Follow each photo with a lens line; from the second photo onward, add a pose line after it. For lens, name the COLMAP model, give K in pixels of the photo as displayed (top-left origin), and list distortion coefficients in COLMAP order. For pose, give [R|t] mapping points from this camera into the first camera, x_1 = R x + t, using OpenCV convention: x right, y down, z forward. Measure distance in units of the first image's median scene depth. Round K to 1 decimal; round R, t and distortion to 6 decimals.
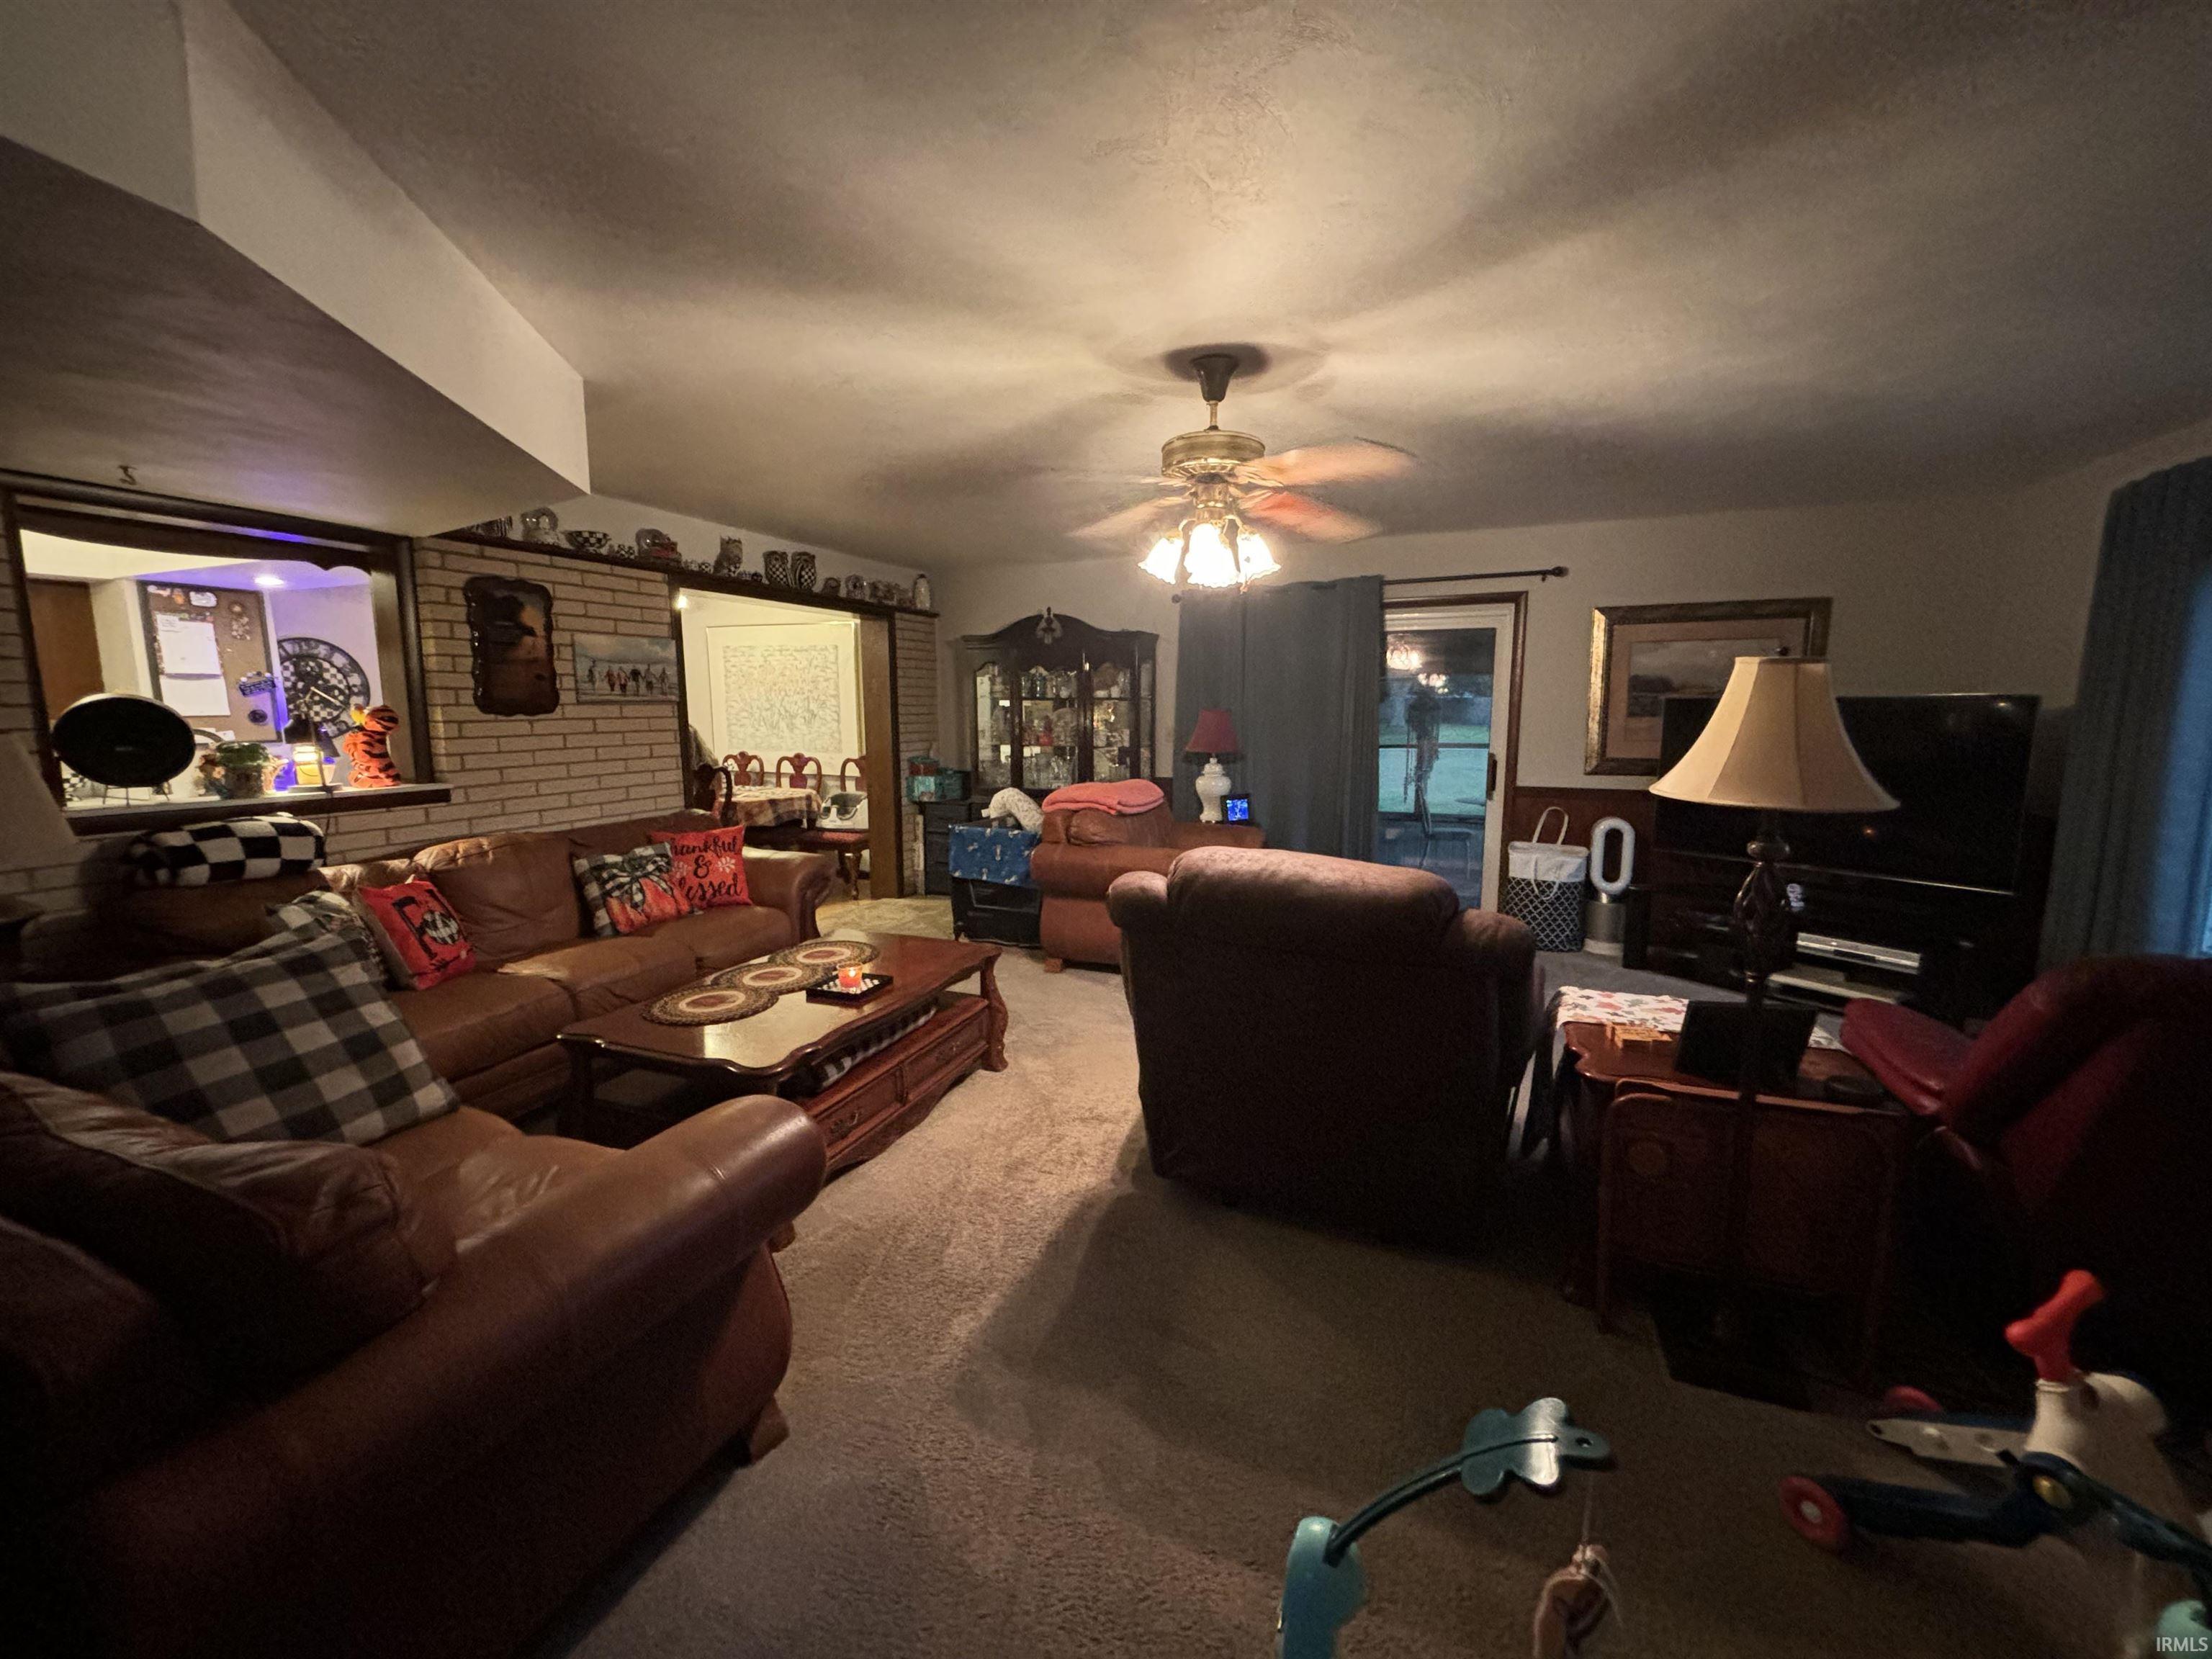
lens RADIAL K [[881.3, 0, 1106.0], [0, 881.3, 829.5], [0, 0, 1]] dist [-0.001580, -0.002354]
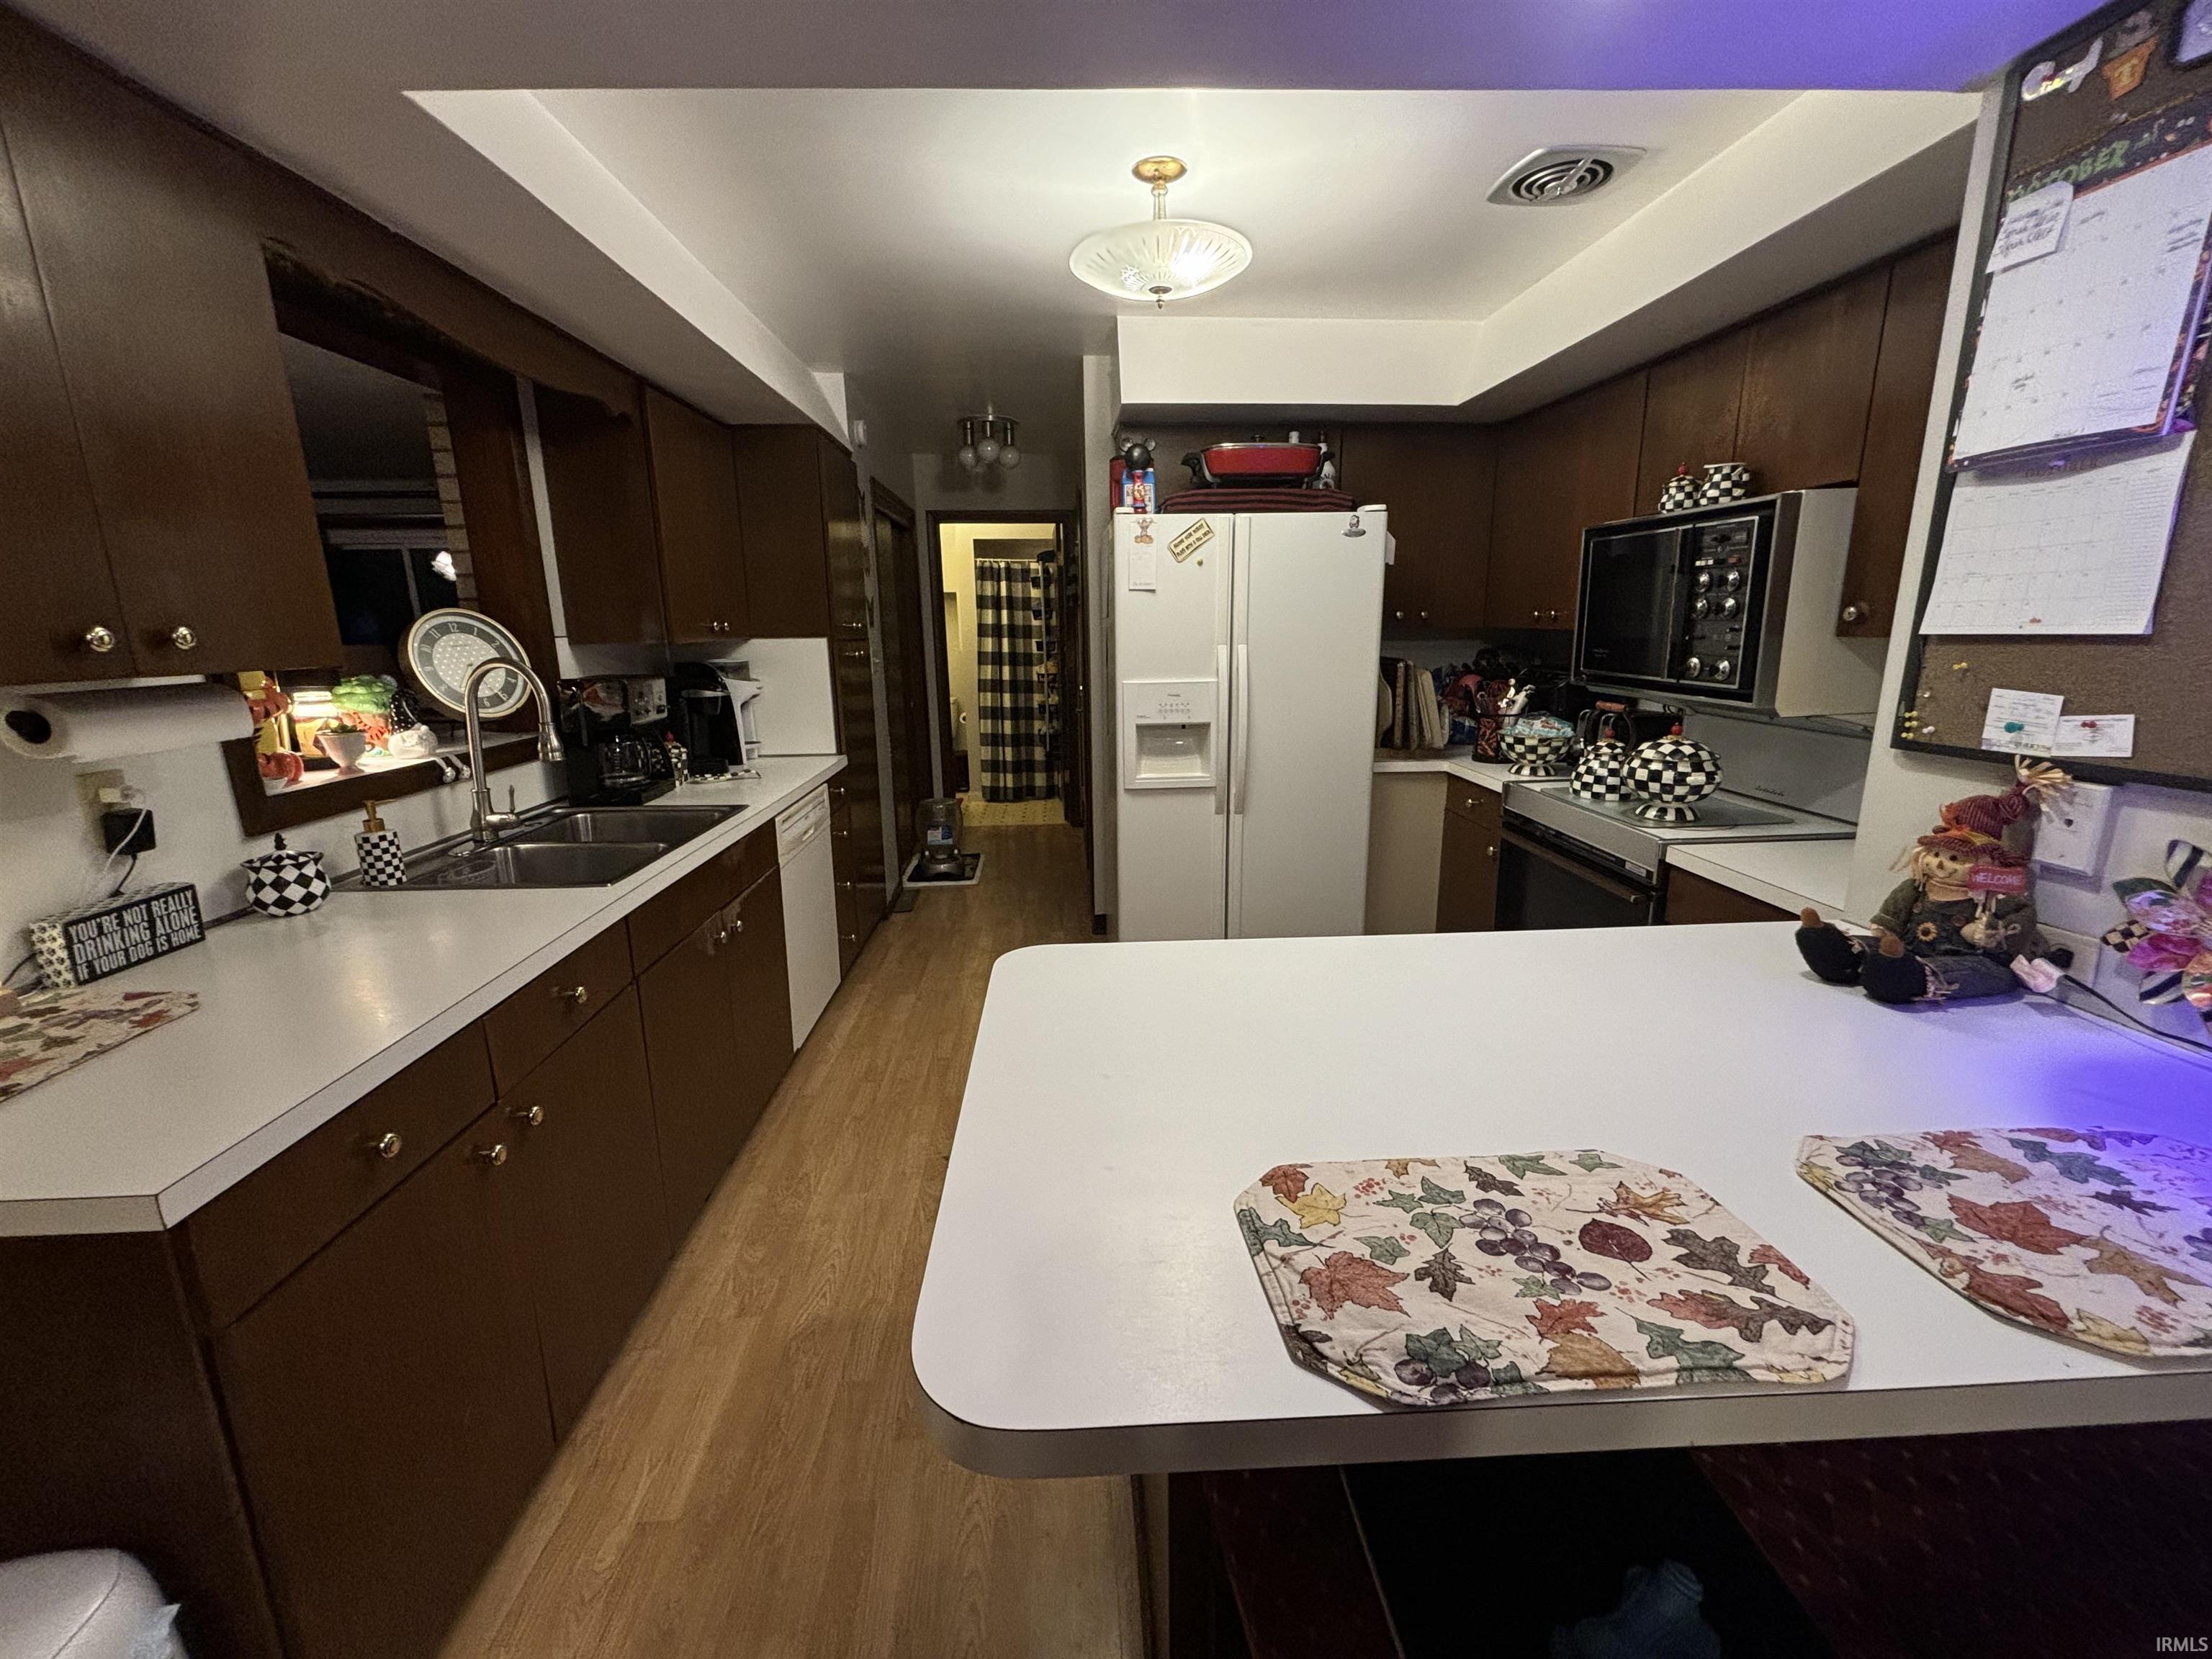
lens RADIAL K [[881.3, 0, 1106.0], [0, 881.3, 829.5], [0, 0, 1]] dist [-0.001580, -0.002354]
pose [[-0.905195, 0.112772, -0.409761, -0.693674], [-0.043218, 0.934729, 0.352725, -0.147922], [0.422793, 0.336994, -0.841238, 1.074451]]
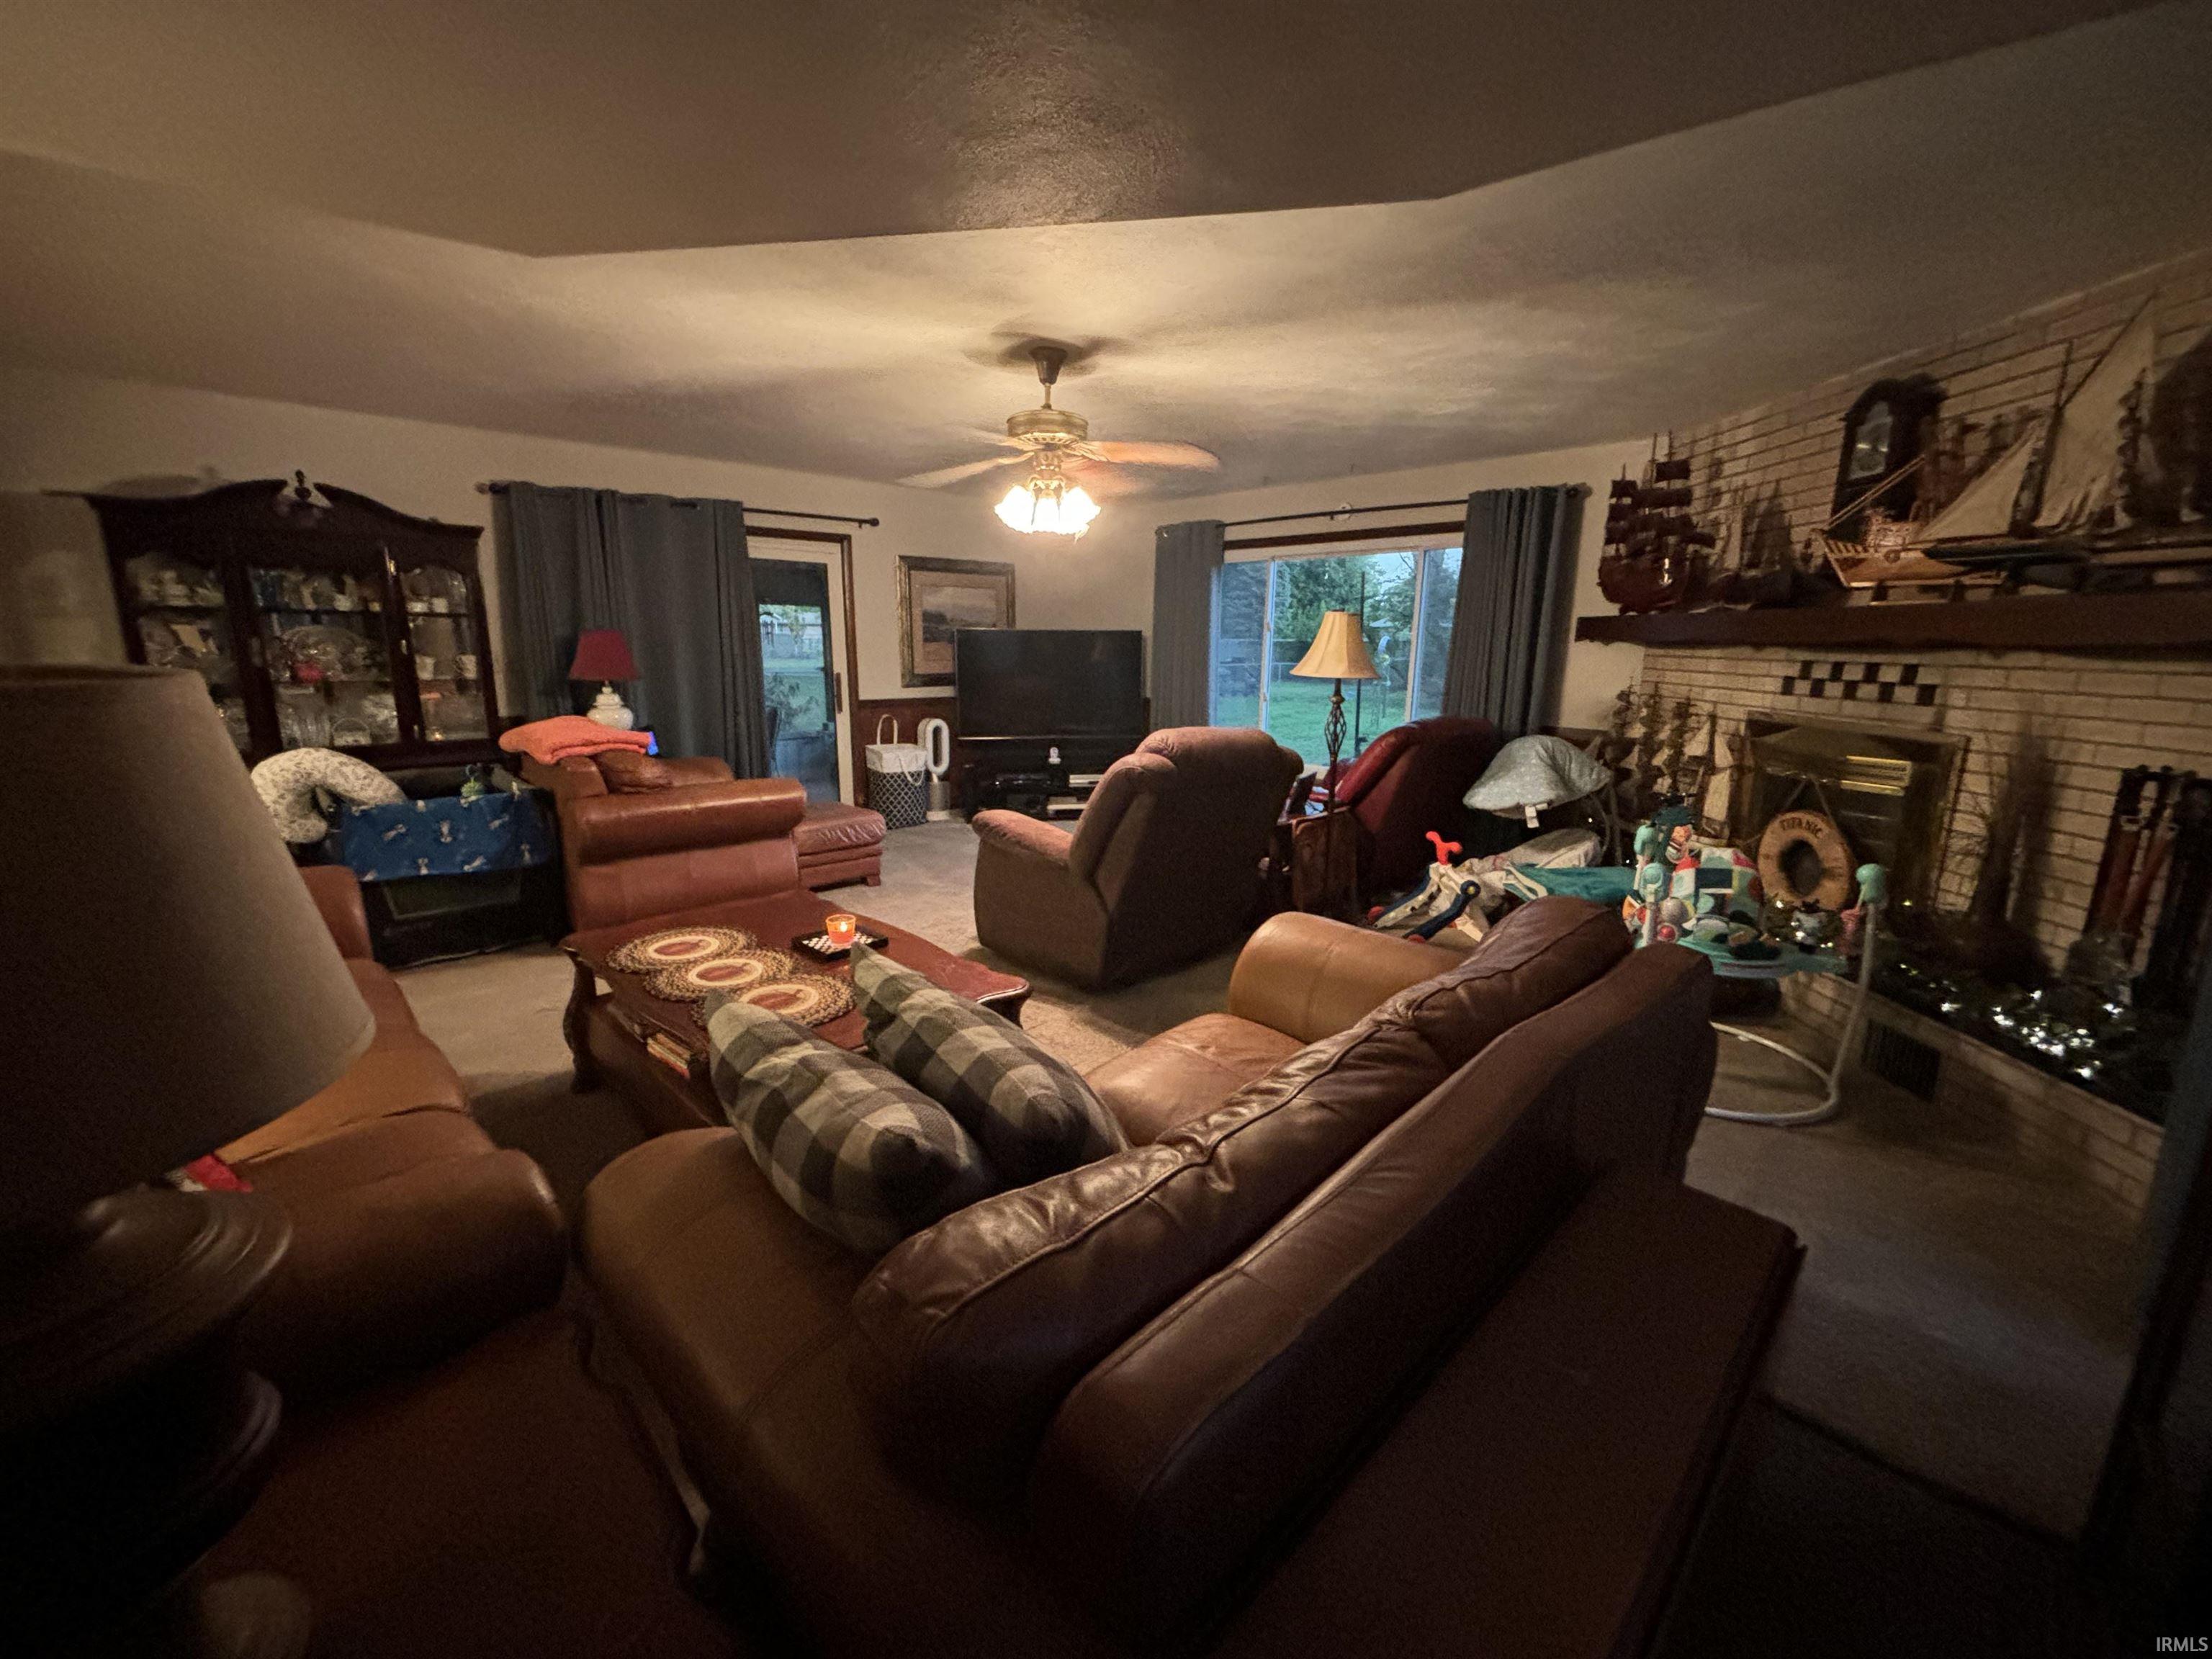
lens RADIAL K [[867.1, 0, 1113.2], [0, 867.1, 842.2], [0, 0, 1]] dist [0.016823, -0.015577]
pose [[0.388002, -0.202646, 0.899105, -0.523098], [0.115448, 0.978532, 0.170727, -0.022347], [-0.914399, 0.037557, 0.403067, 0.210538]]
